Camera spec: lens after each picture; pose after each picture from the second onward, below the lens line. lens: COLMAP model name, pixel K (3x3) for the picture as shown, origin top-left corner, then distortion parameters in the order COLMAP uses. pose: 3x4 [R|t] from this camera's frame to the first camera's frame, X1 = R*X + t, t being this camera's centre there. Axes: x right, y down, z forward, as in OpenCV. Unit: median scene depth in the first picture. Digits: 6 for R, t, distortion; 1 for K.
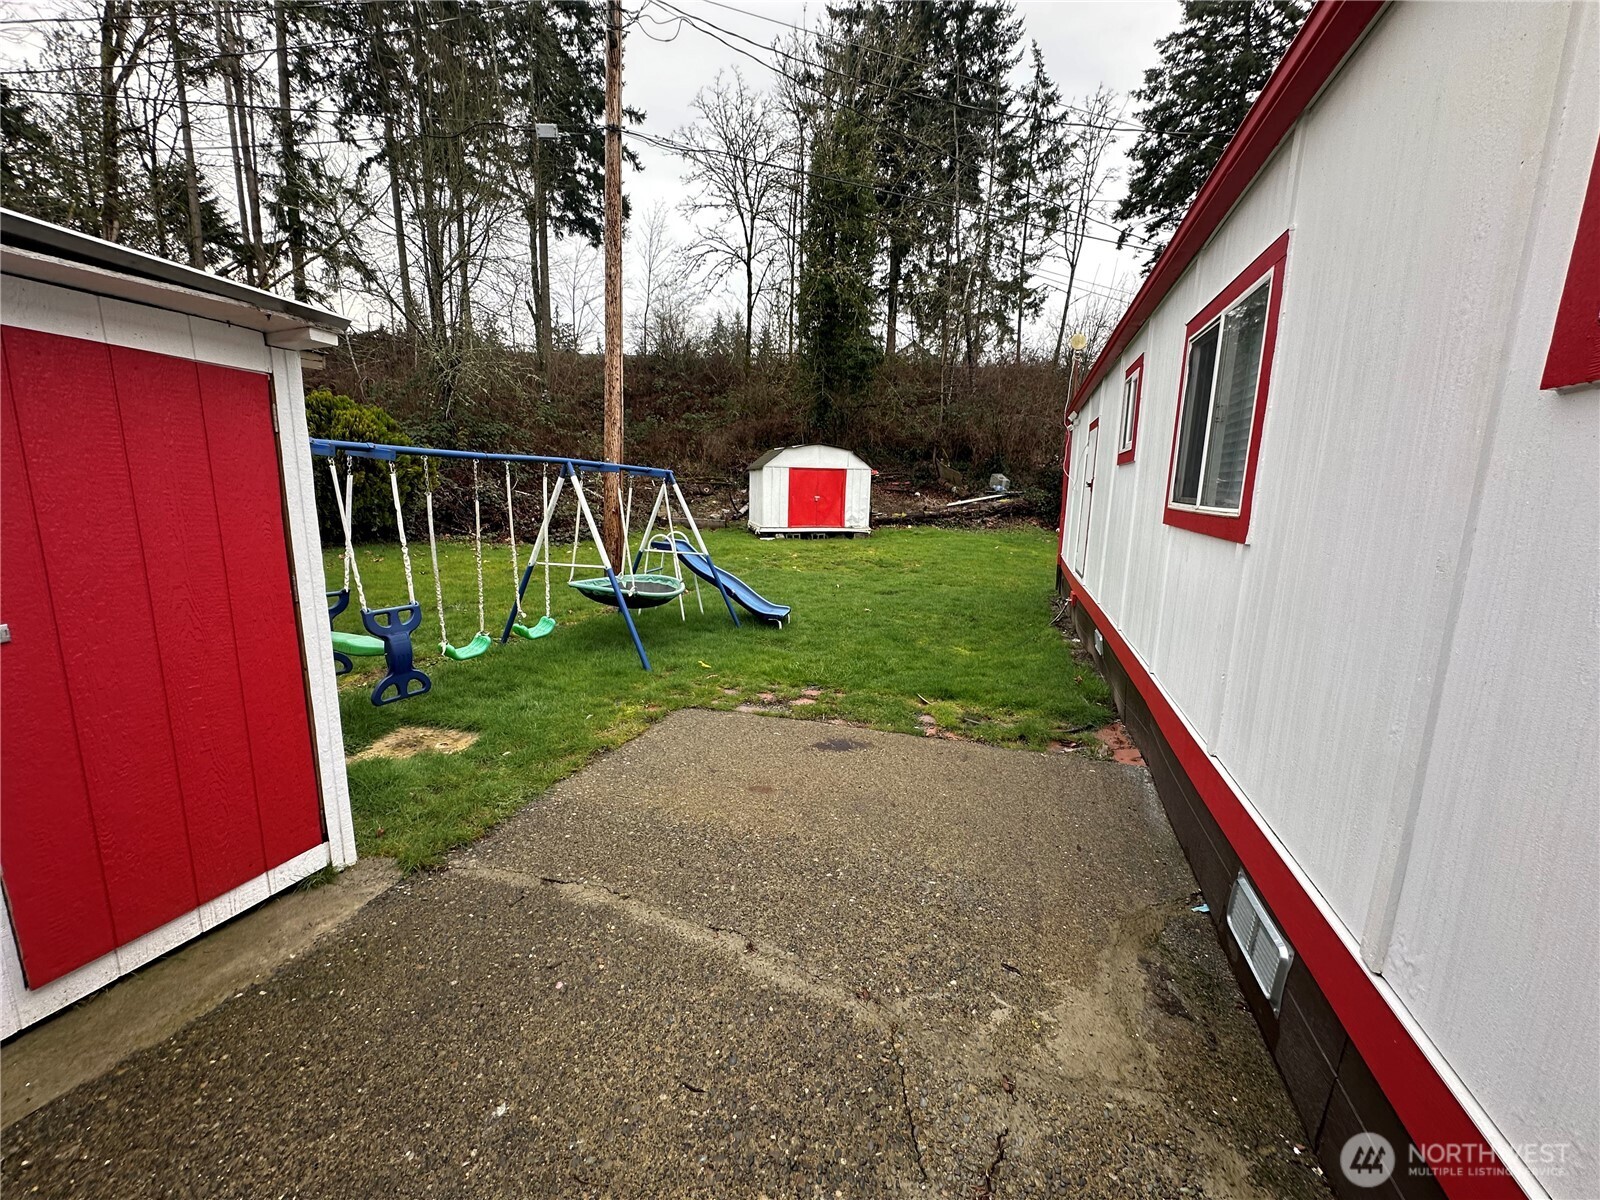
lens RADIAL K [[634.6, 0, 800.0], [0, 634.6, 600.0], [0, 0, 1]] dist [-0.001185, -0.000438]
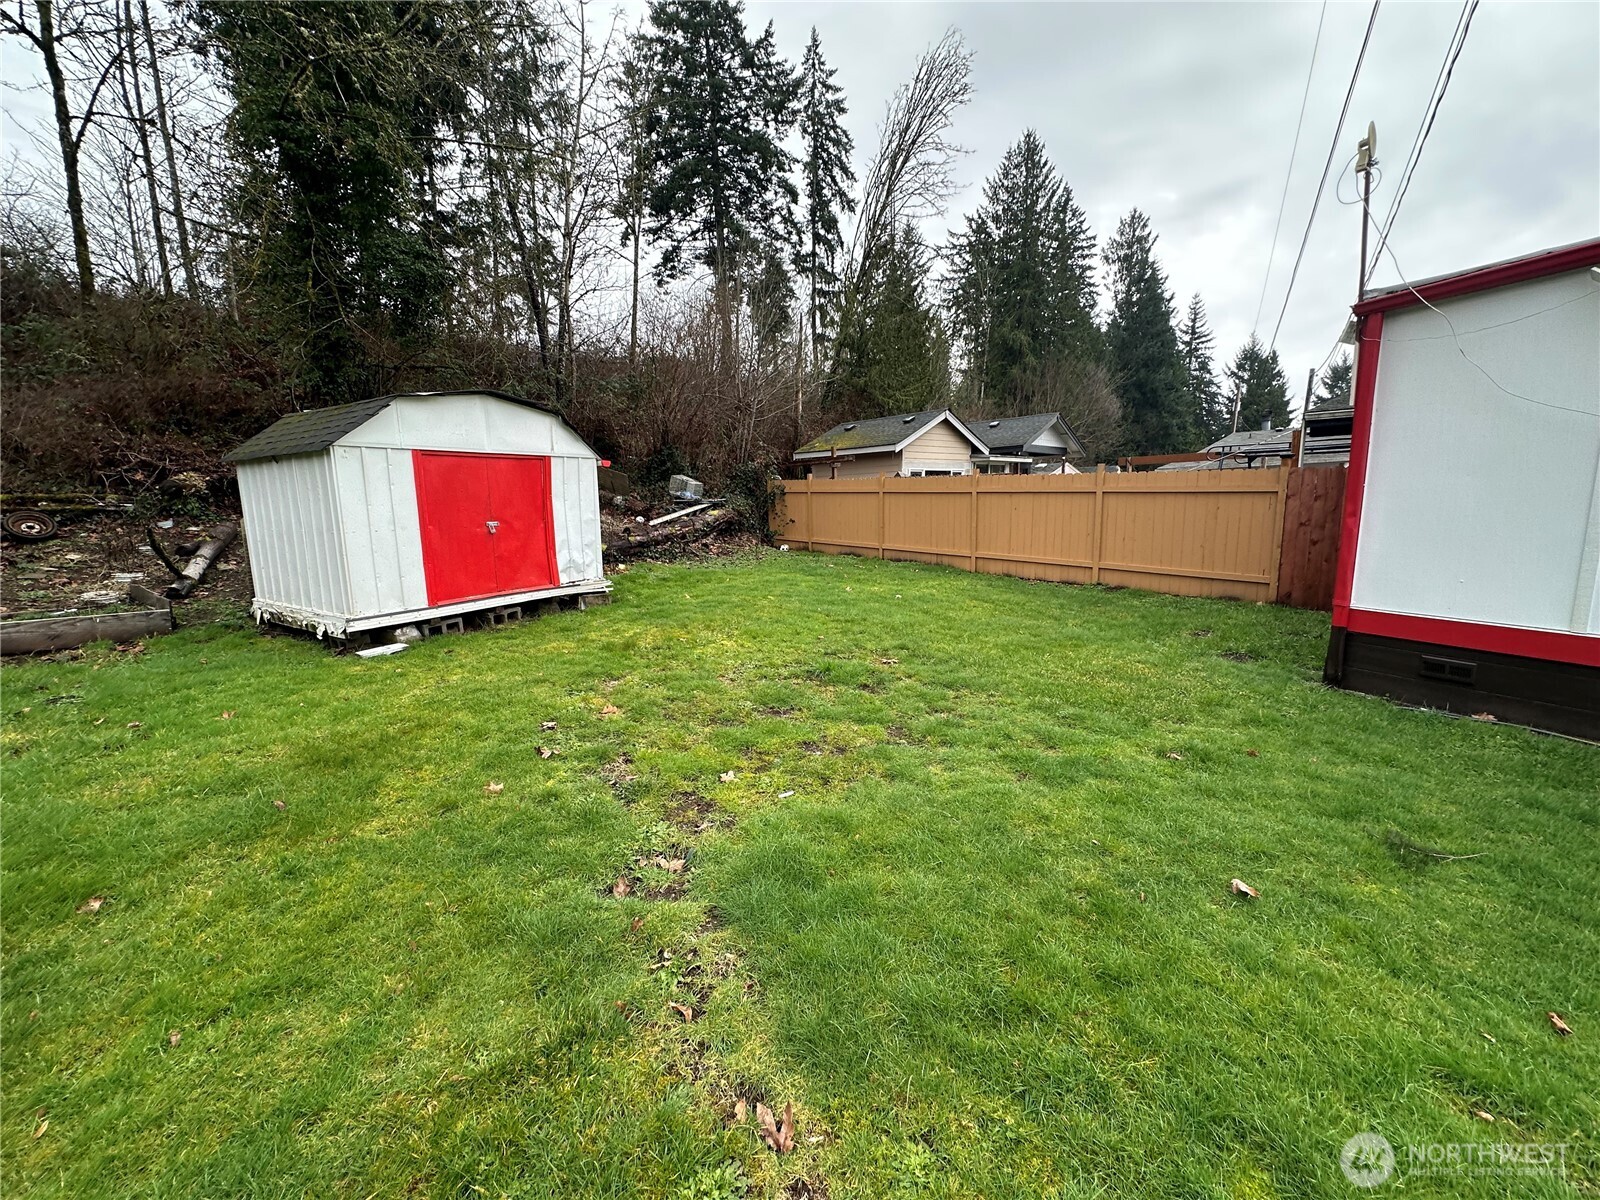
lens RADIAL K [[634.6, 0, 800.0], [0, 634.6, 600.0], [0, 0, 1]] dist [-0.001185, -0.000438]
pose [[0.712143, -0.147443, 0.686377, -0.056115], [0.162821, 0.985726, 0.042814, -0.046148], [-0.682892, 0.081267, 0.725985, 0.265421]]
